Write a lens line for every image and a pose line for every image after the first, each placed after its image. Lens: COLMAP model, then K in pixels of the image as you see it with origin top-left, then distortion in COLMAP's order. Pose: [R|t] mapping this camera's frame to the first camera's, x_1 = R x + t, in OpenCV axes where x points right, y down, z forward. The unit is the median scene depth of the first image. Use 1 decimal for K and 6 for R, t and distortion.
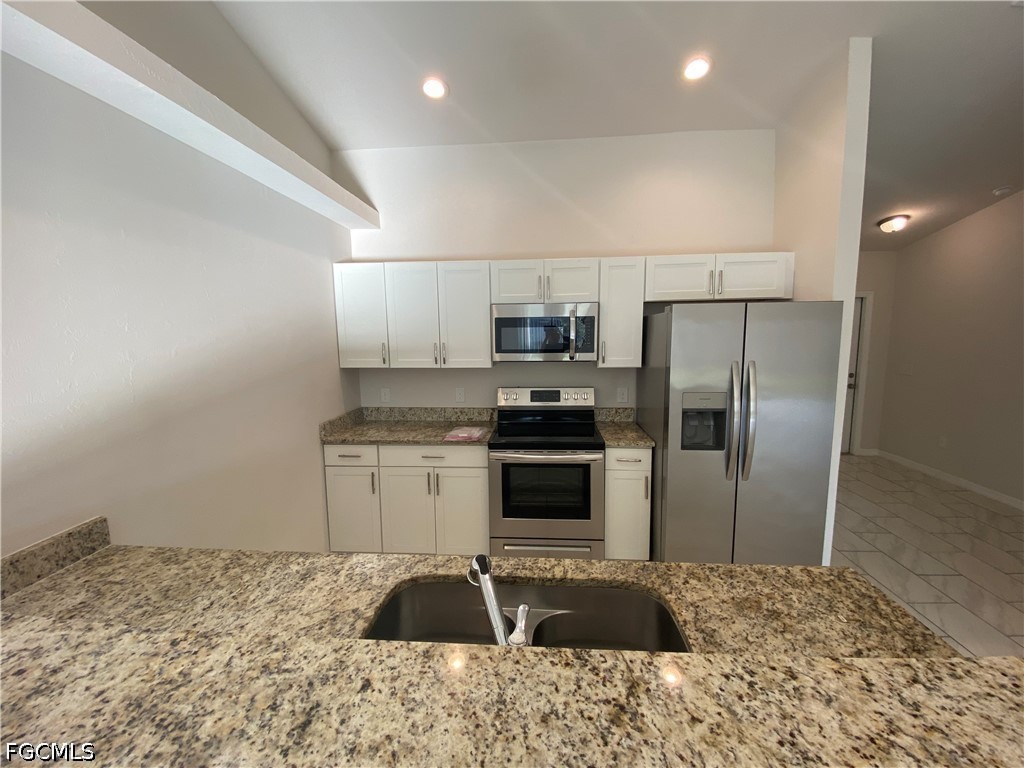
lens RADIAL K [[413.7, 0, 518.6], [0, 413.7, 389.4], [0, 0, 1]] dist [0.003746, -0.011816]
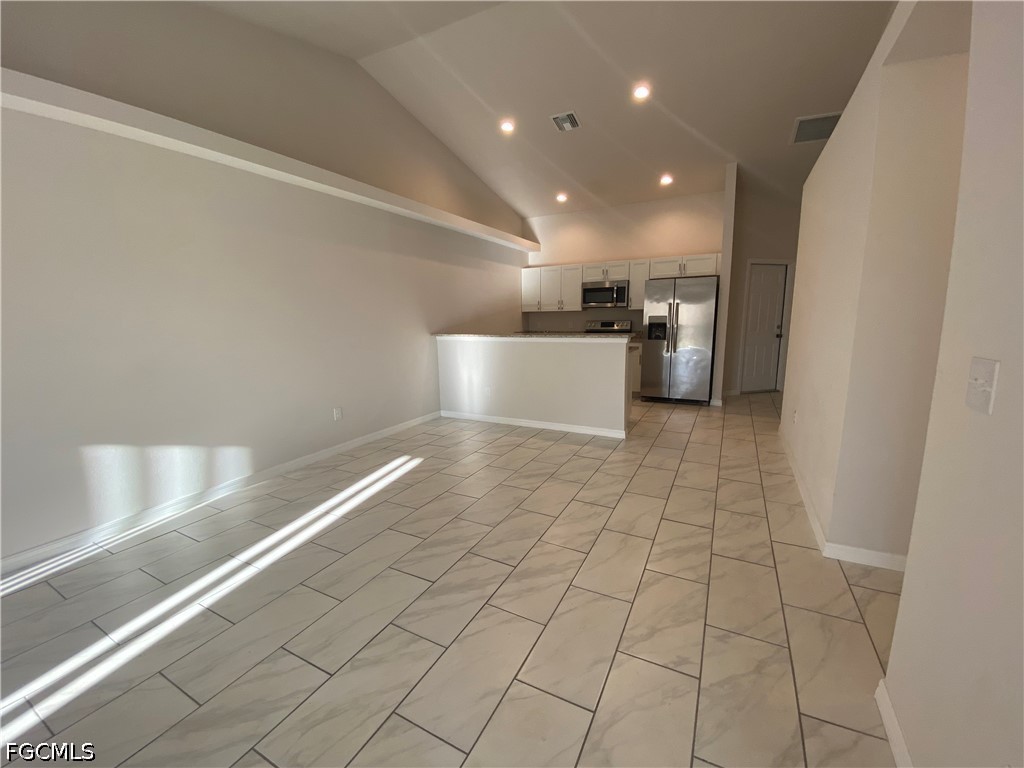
lens RADIAL K [[413.7, 0, 512.3], [0, 413.7, 386.9], [0, 0, 1]] dist [0.003746, -0.011816]
pose [[0.911893, 0.068053, -0.404747, 0.586806], [-0.057324, 0.997610, 0.038583, 0.329655], [0.406405, -0.011982, 0.913614, -1.376643]]
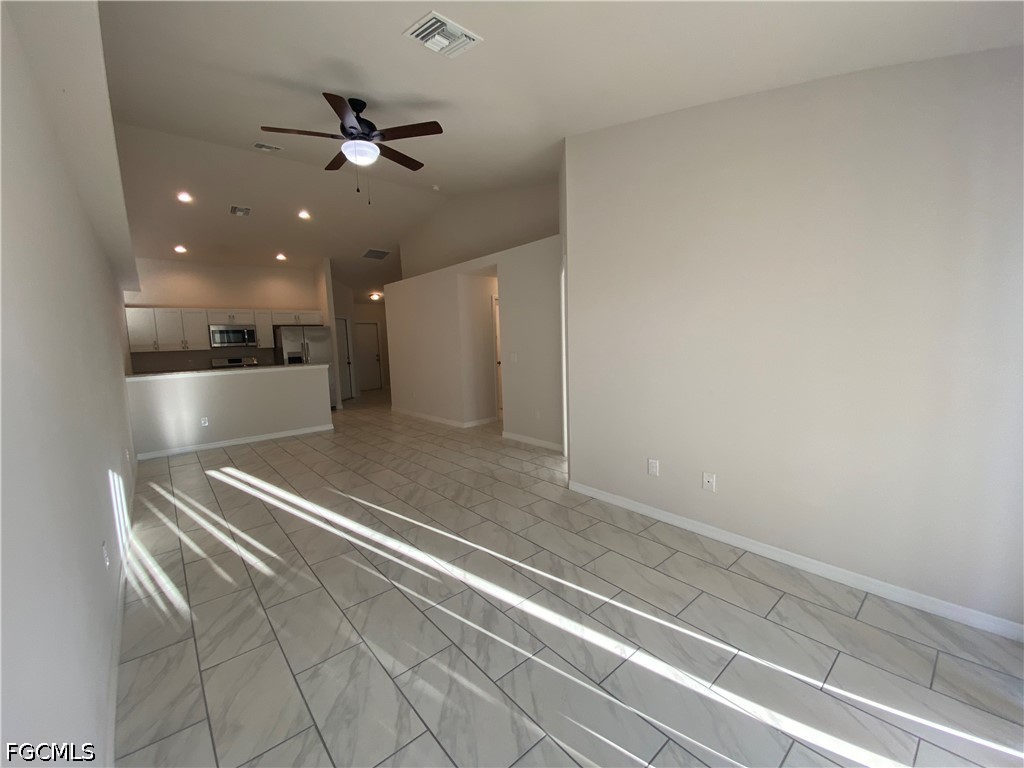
lens RADIAL K [[413.7, 0, 519.0], [0, 413.7, 384.4], [0, 0, 1]] dist [0.003746, -0.011816]
pose [[0.707048, -0.087613, 0.701717, -0.573829], [0.127413, 0.991839, -0.004545, 0.453661], [-0.695592, 0.092622, 0.712441, -2.328572]]
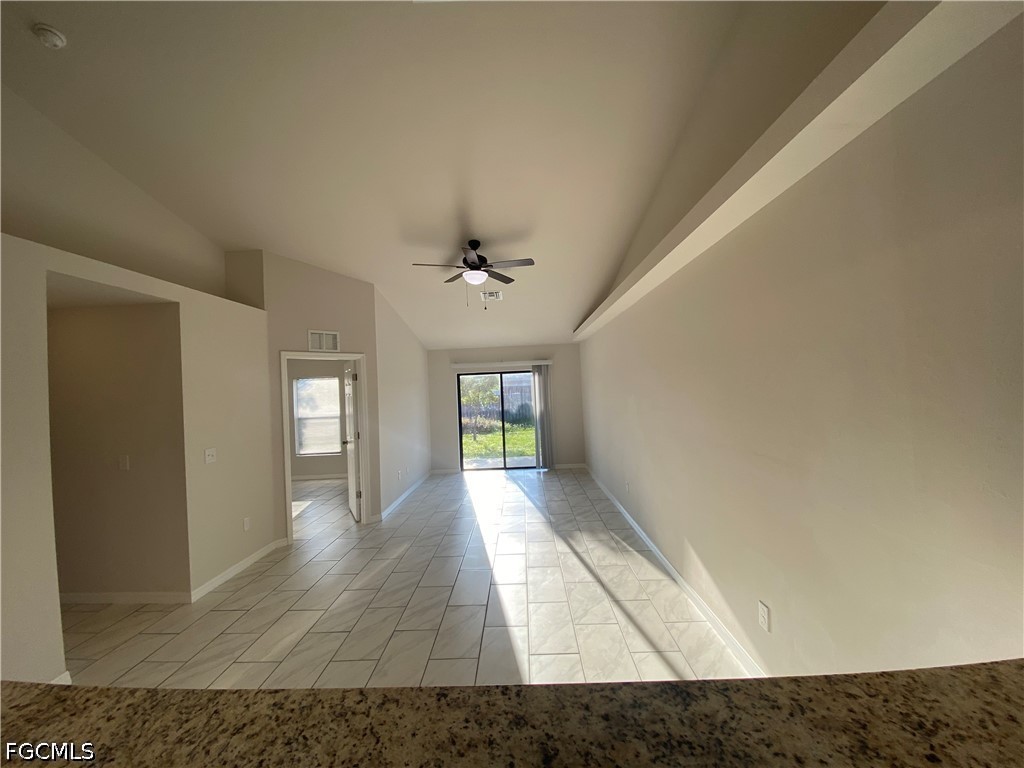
lens RADIAL K [[413.7, 0, 518.9], [0, 413.7, 380.3], [0, 0, 1]] dist [0.003746, -0.011816]
pose [[-0.997501, 0.053650, -0.045971, -0.093852], [0.046934, 0.989535, 0.136445, -0.051629], [0.052810, 0.133947, -0.989580, 0.388200]]
